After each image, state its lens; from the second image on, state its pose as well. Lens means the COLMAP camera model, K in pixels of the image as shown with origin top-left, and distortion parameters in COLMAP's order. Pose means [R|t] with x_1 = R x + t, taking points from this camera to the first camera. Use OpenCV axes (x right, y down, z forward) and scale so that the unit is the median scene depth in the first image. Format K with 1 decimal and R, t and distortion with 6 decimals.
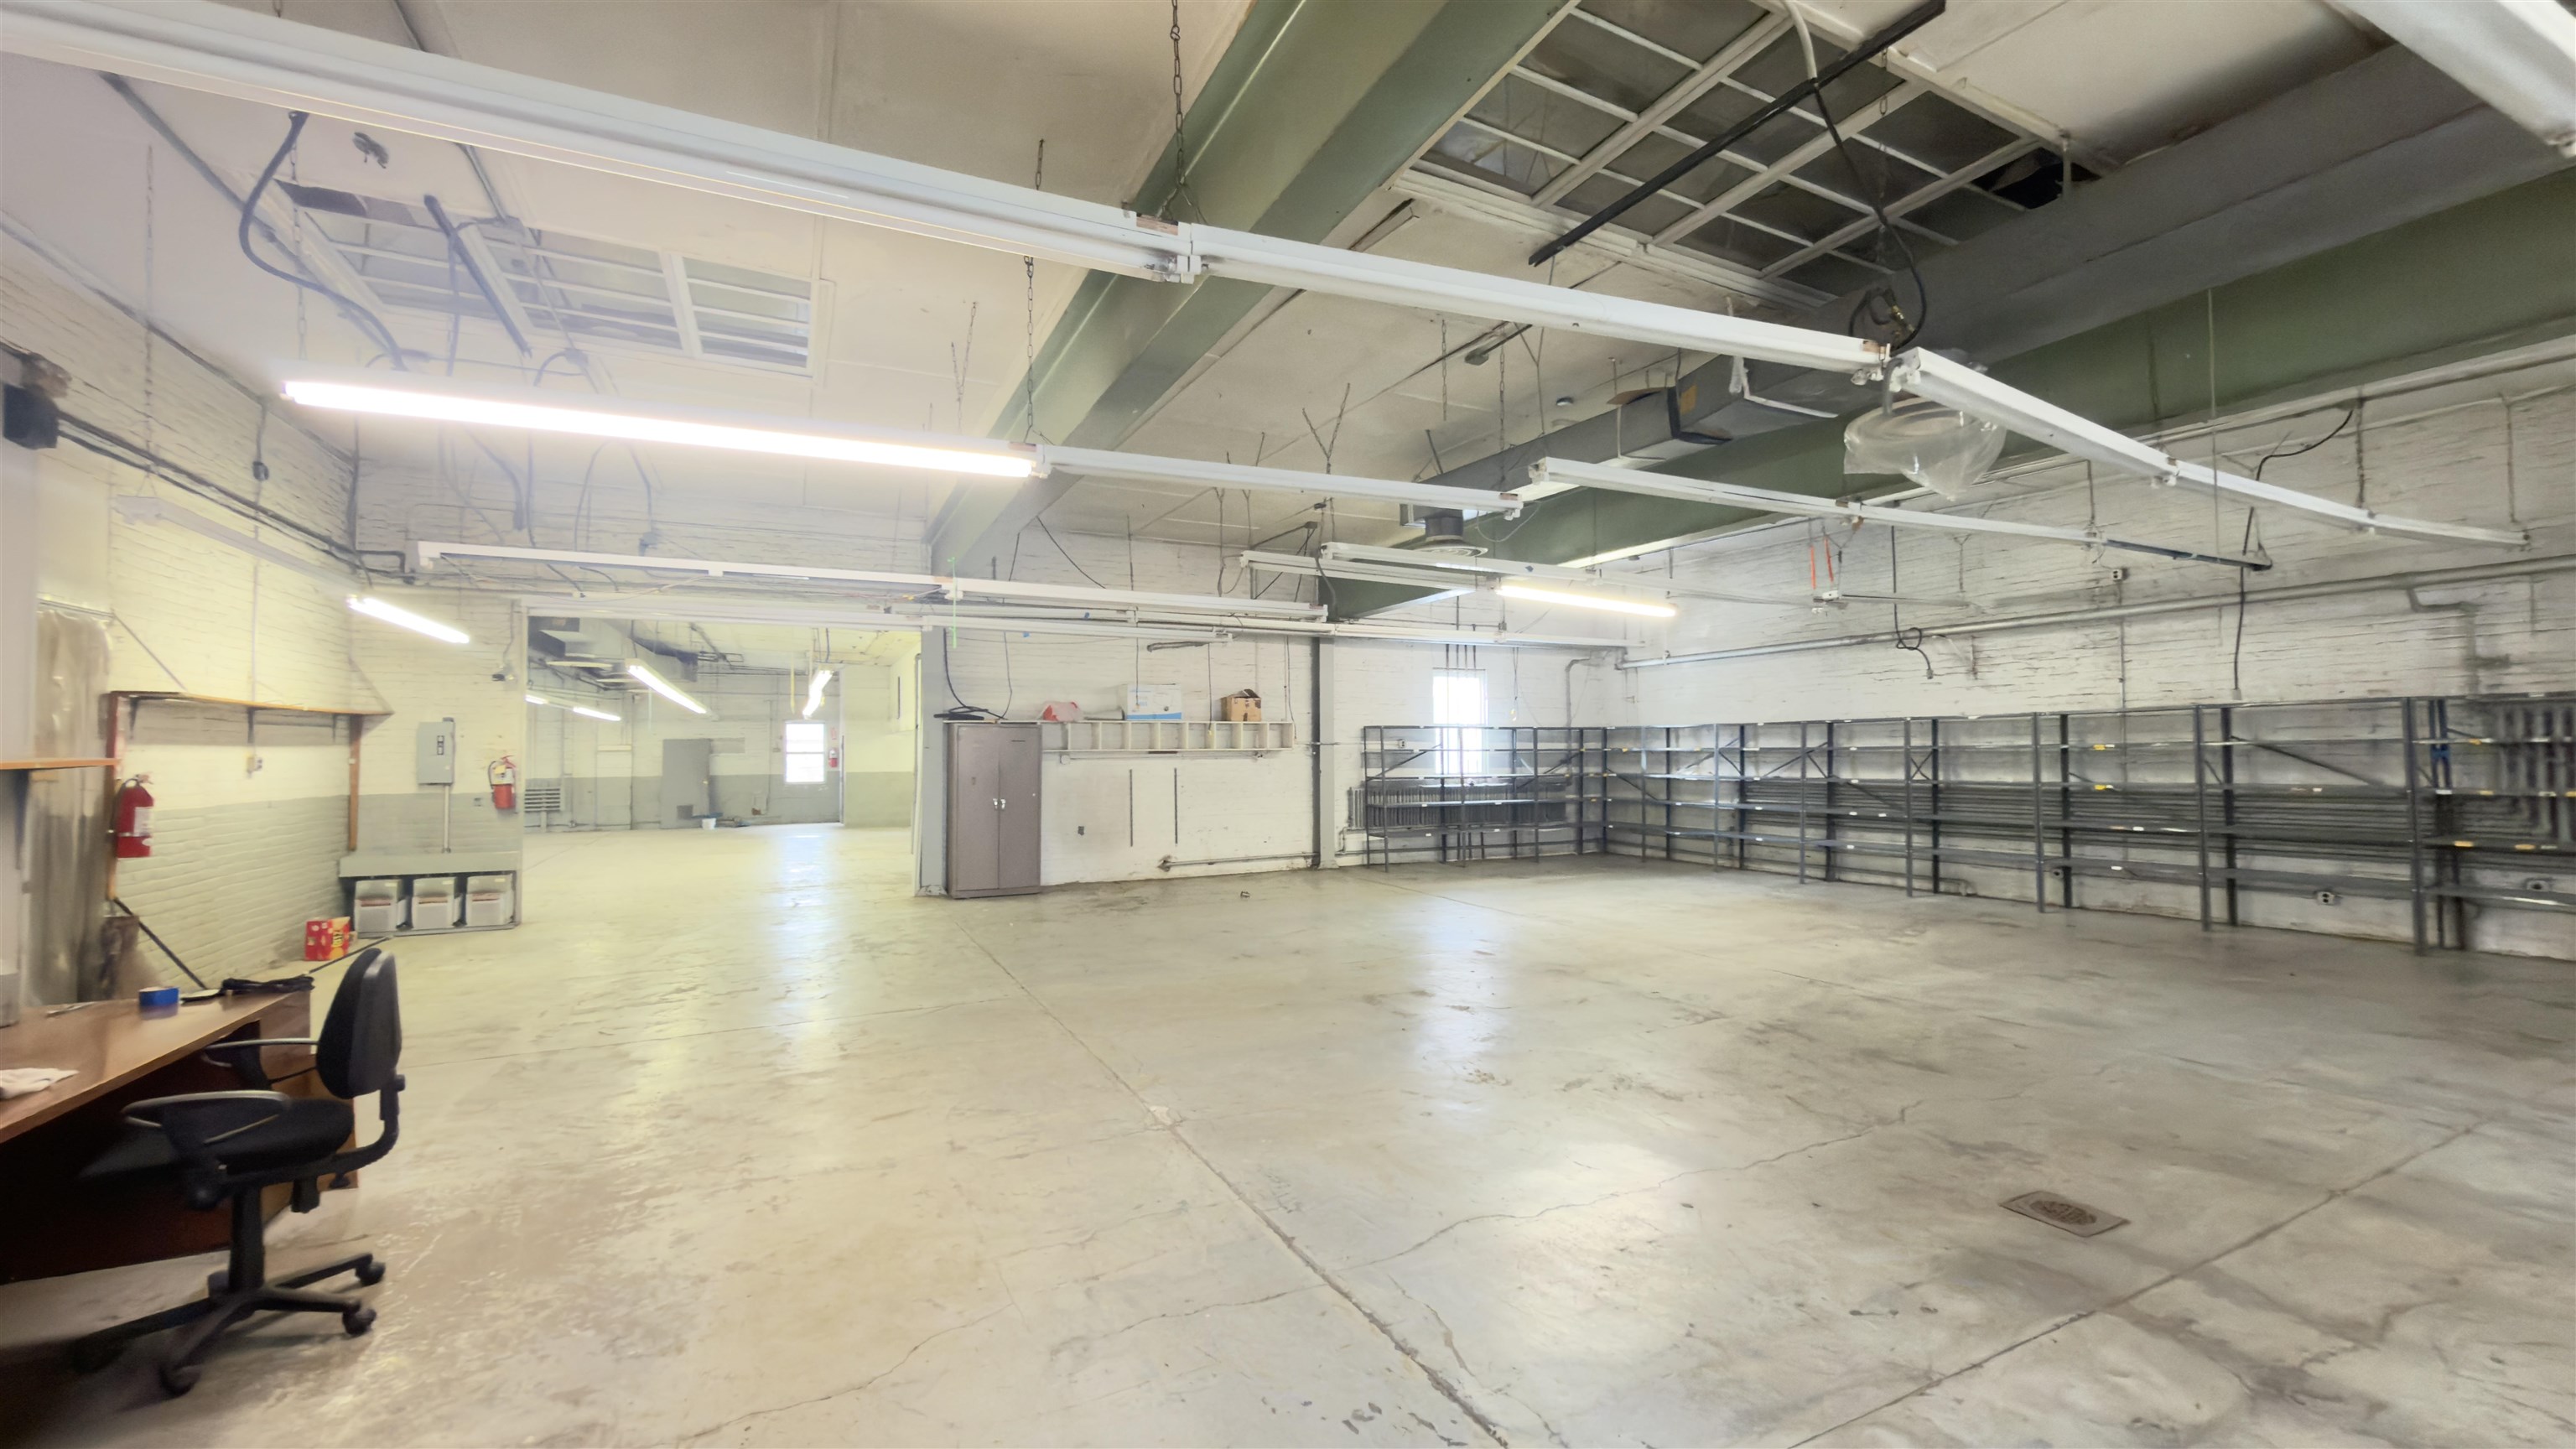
lens RADIAL K [[1028.6, 0, 1296.5], [0, 1028.6, 728.5], [0, 0, 1]] dist [-0.000207, 0.000132]
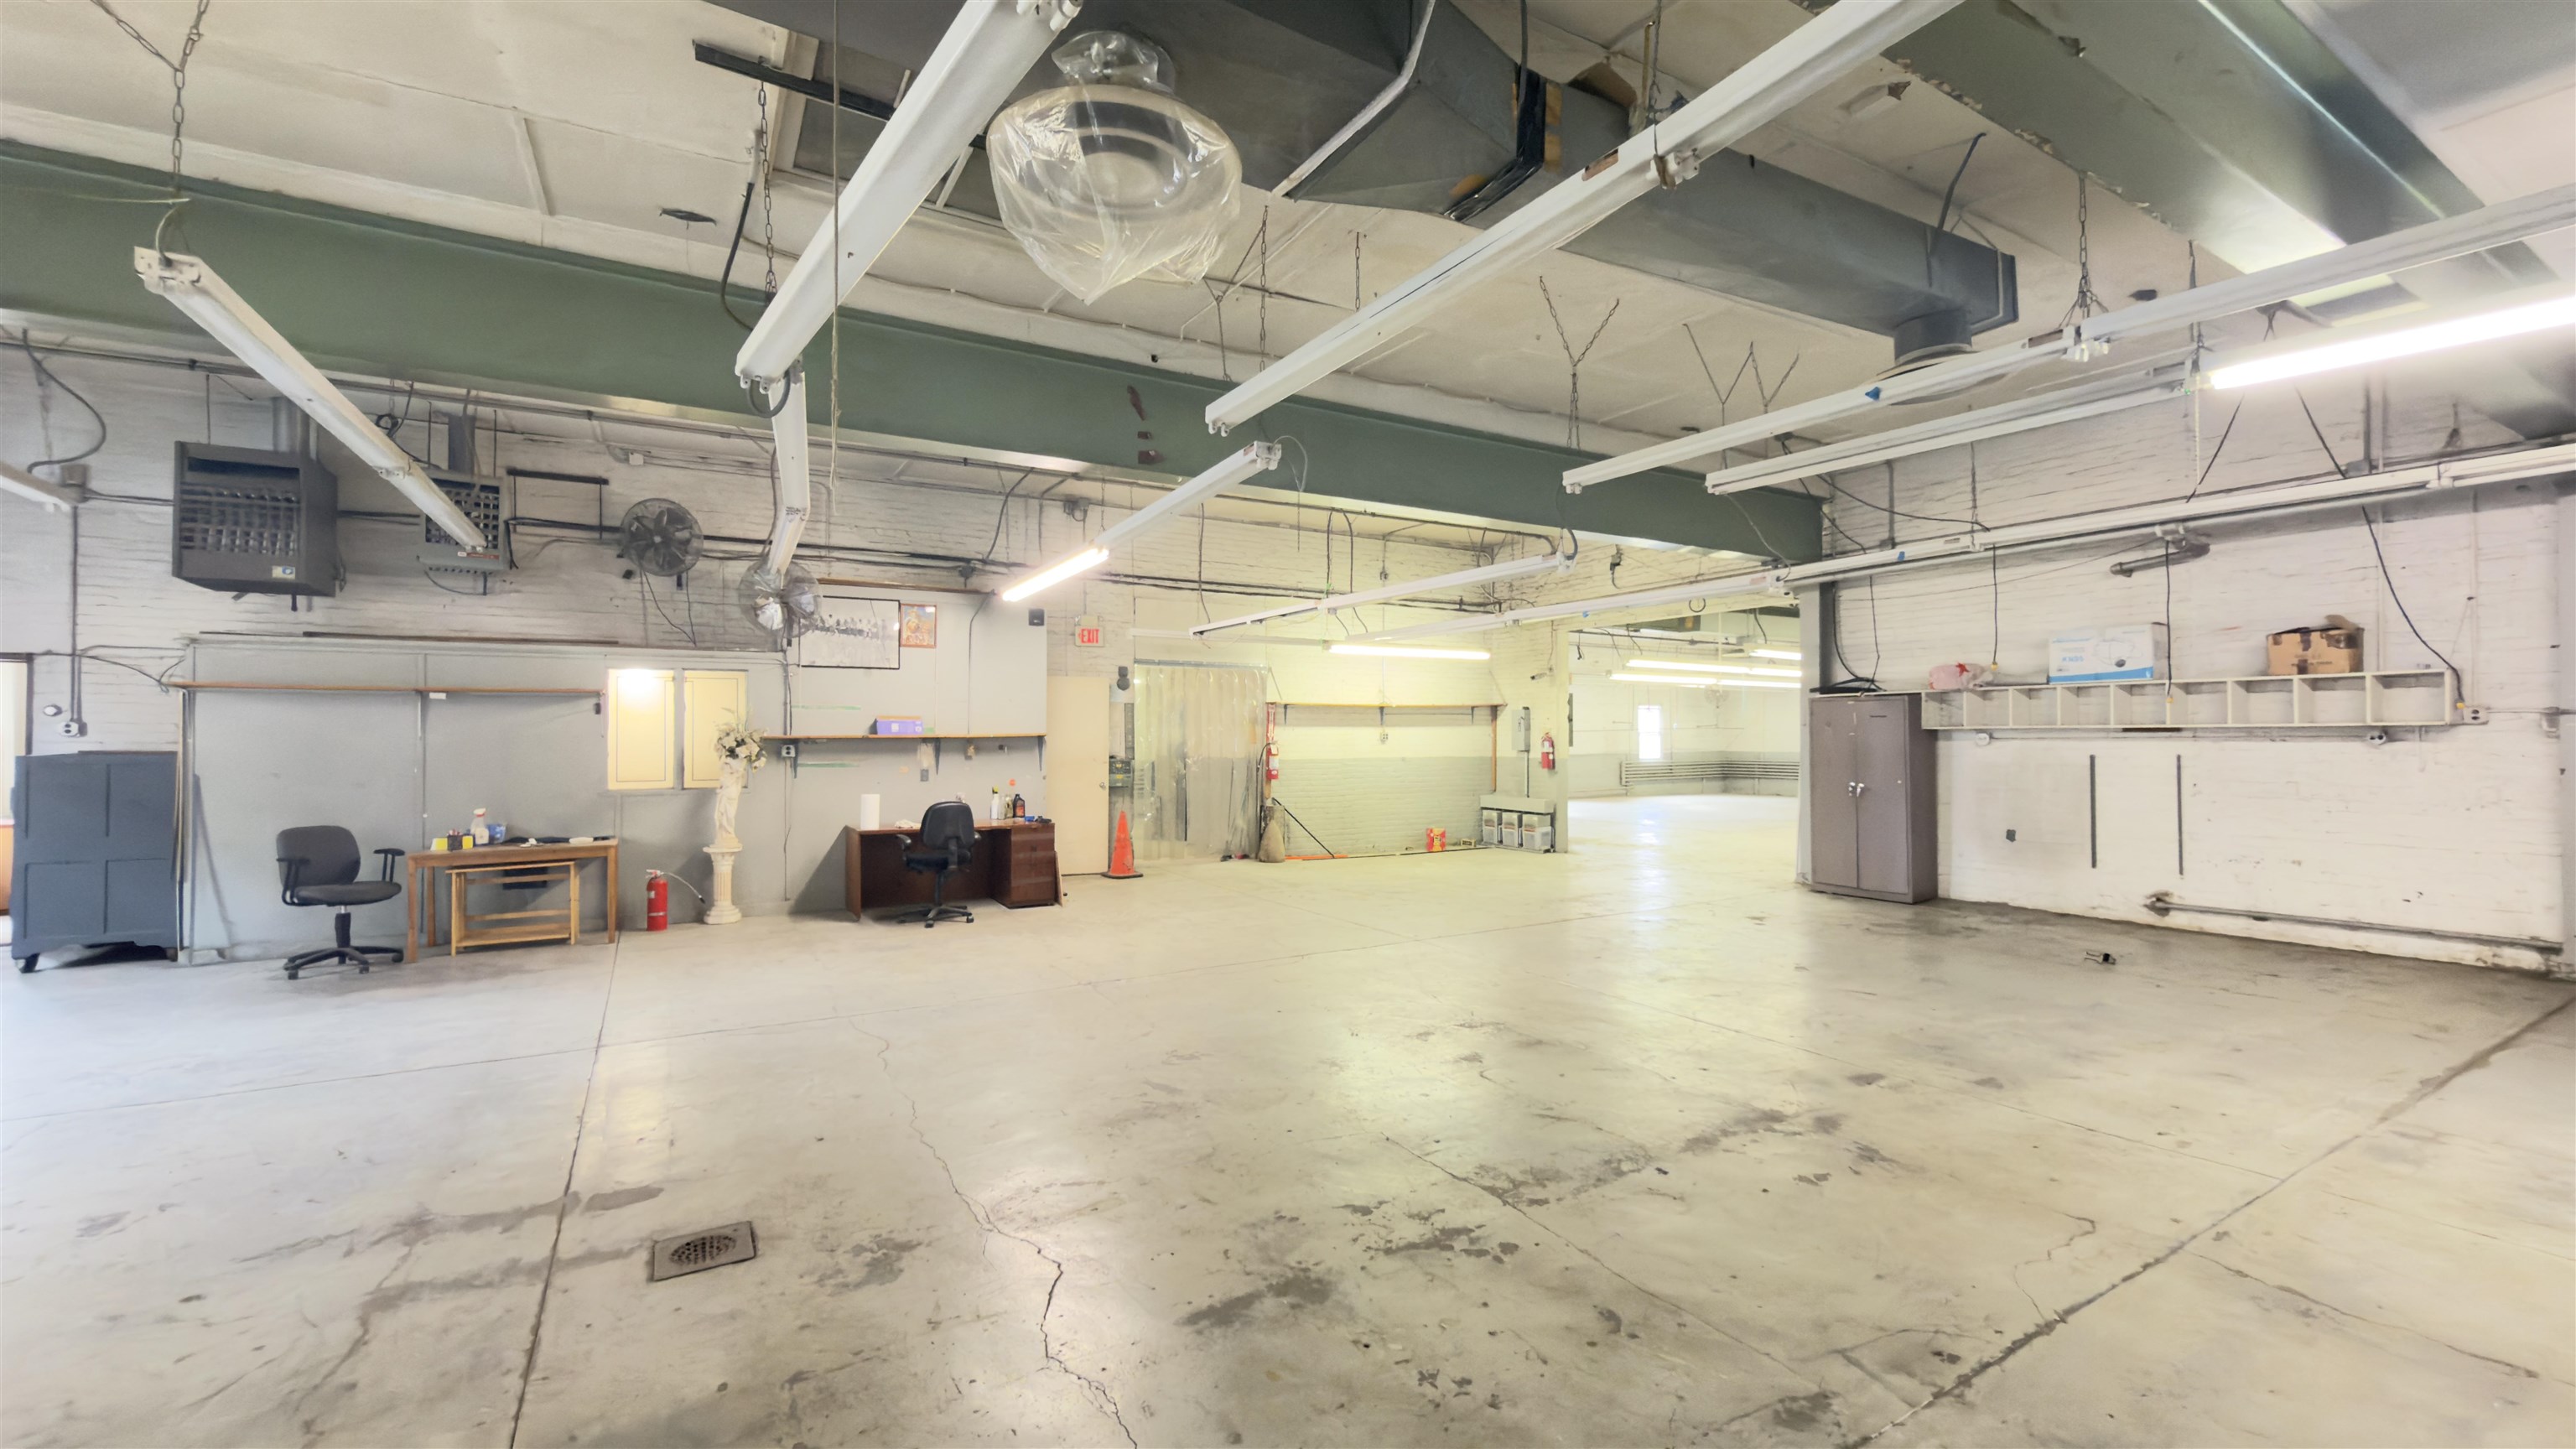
lens RADIAL K [[1028.6, 0, 1292.5], [0, 1028.6, 718.4], [0, 0, 1]] dist [-0.000207, 0.000132]
pose [[0.068333, -0.009862, -0.997614, 0.526803], [0.024670, 0.999662, -0.008193, 0.008521], [0.997358, -0.024051, 0.068553, 0.458207]]
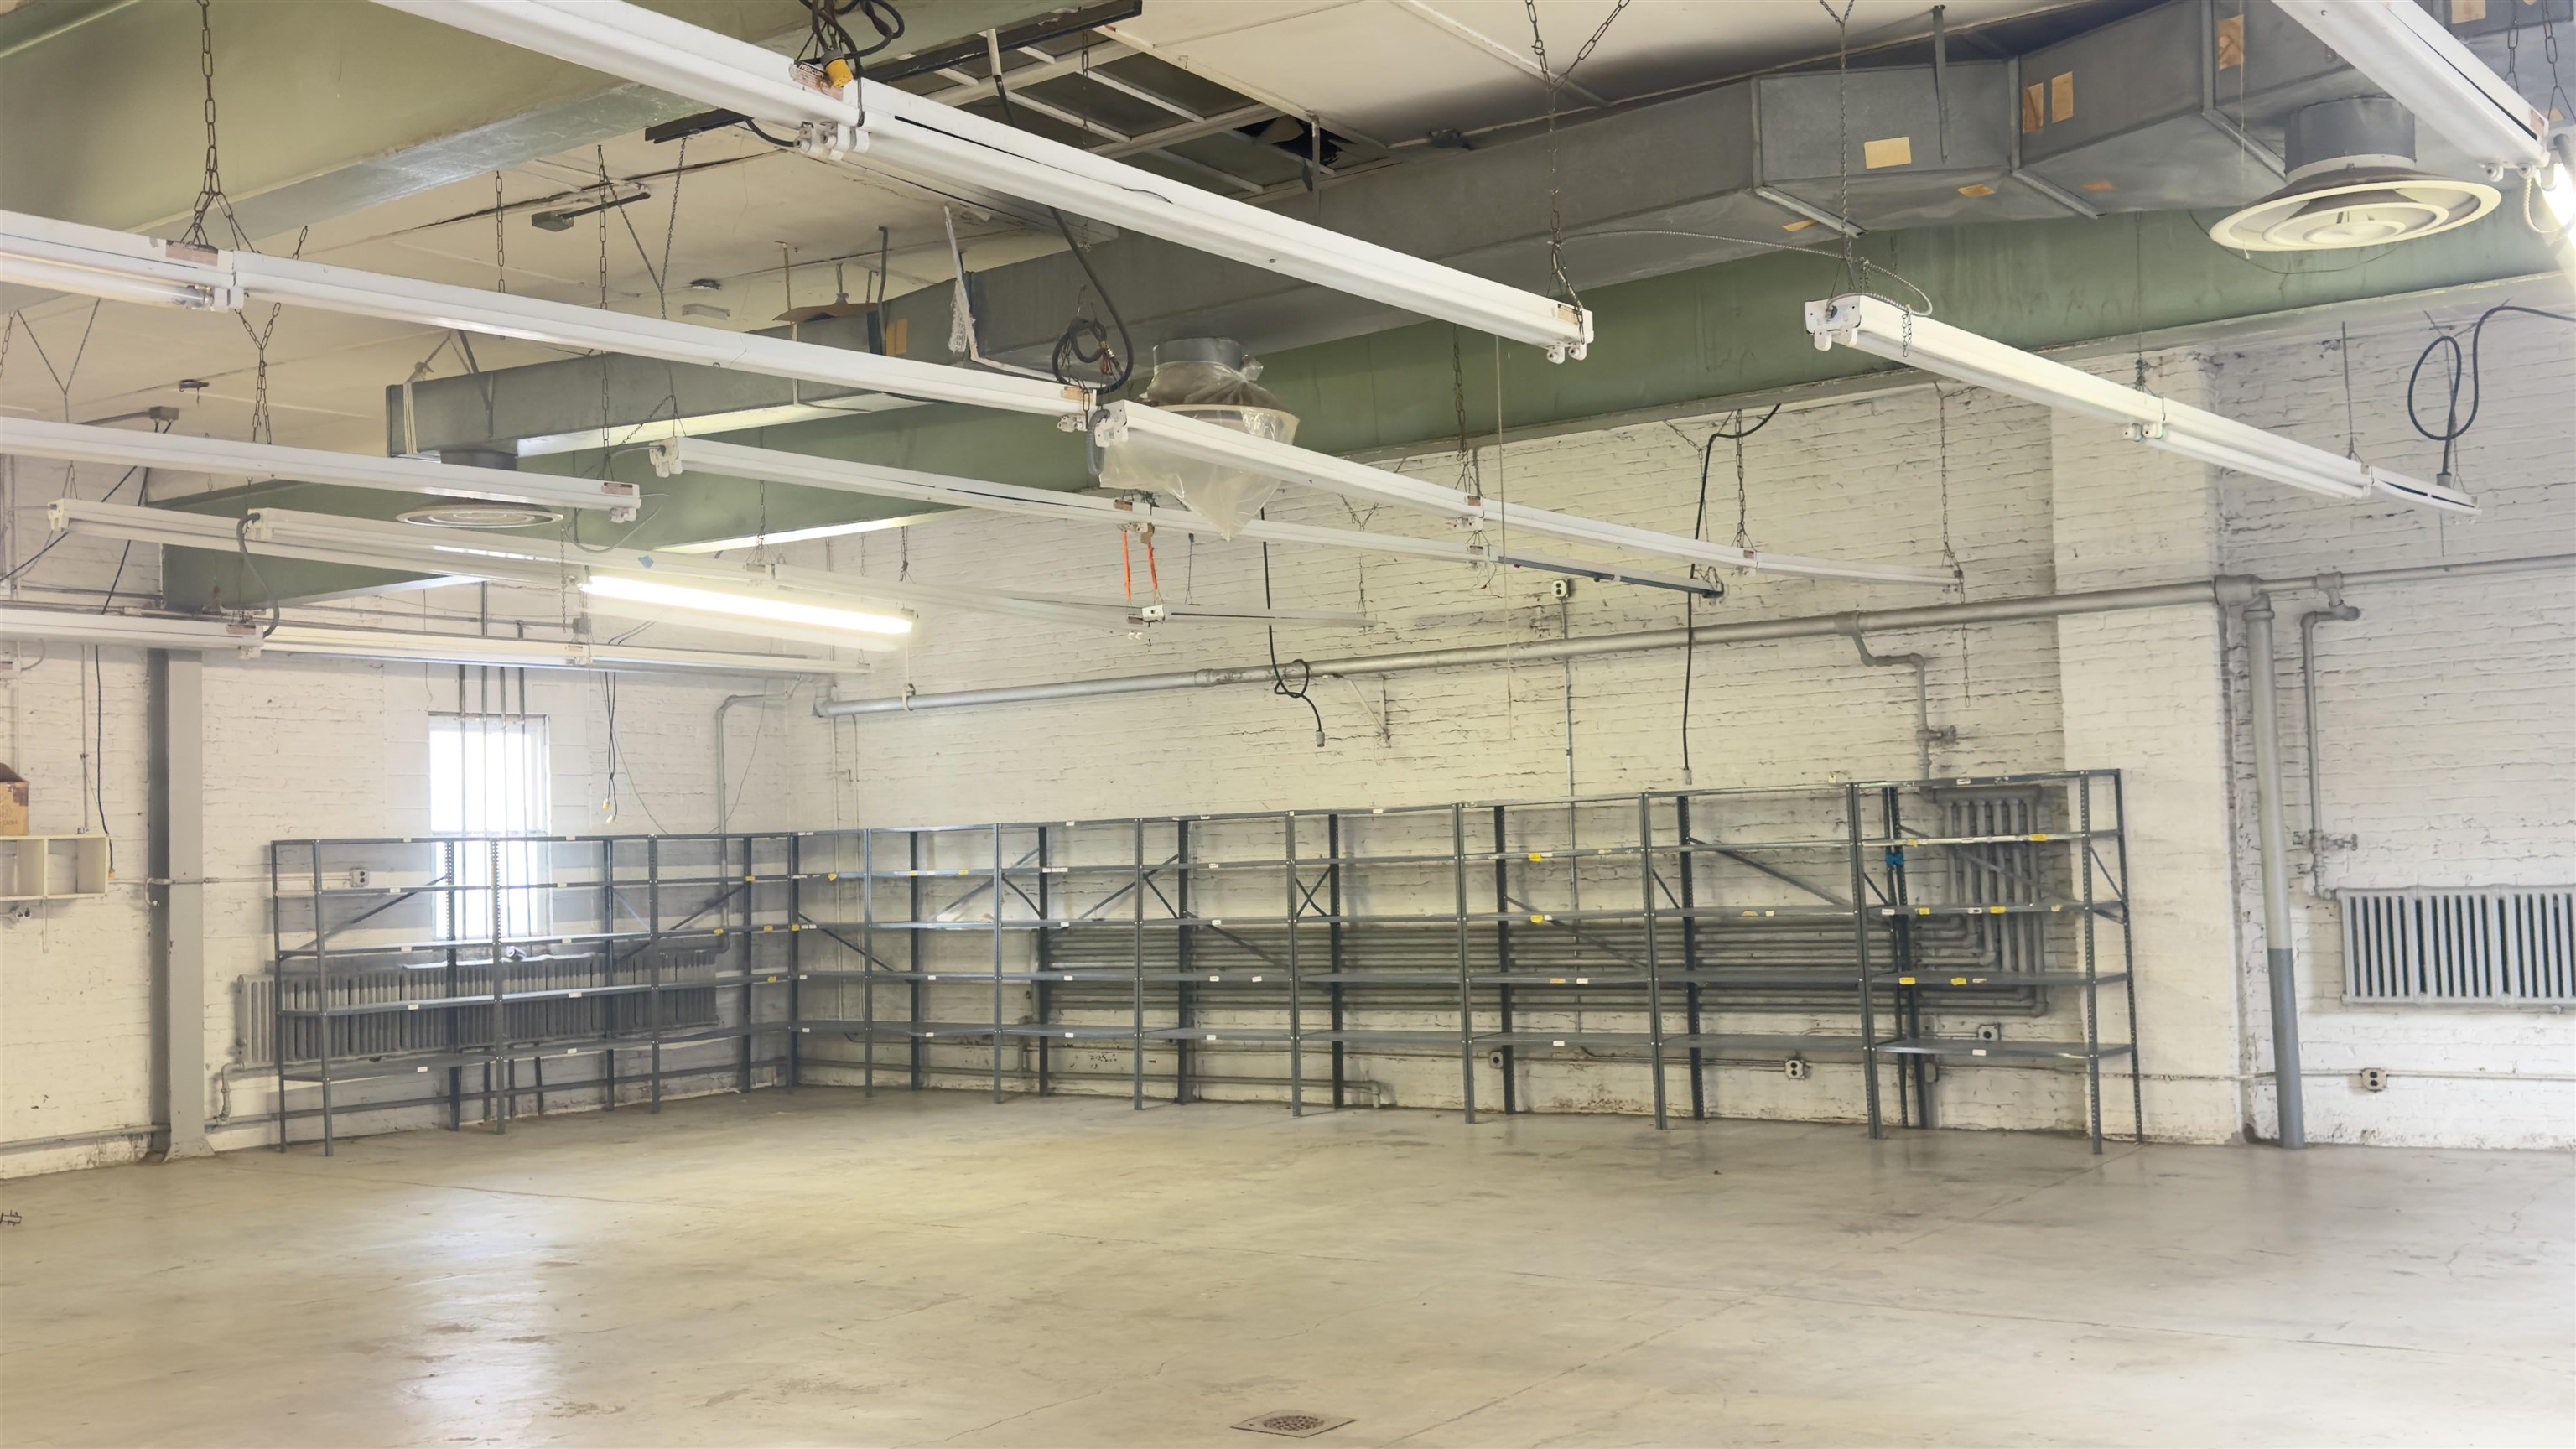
lens RADIAL K [[2626.5, 0, 1291.6], [0, 2626.5, 720.2], [0, 0, 1]] dist [0.139626, 0.000000]
pose [[0.891843, 0.003389, 0.452333, -0.088314], [0.013571, 0.999321, -0.034246, -0.011388], [-0.452142, 0.036680, 0.891191, -0.346892]]
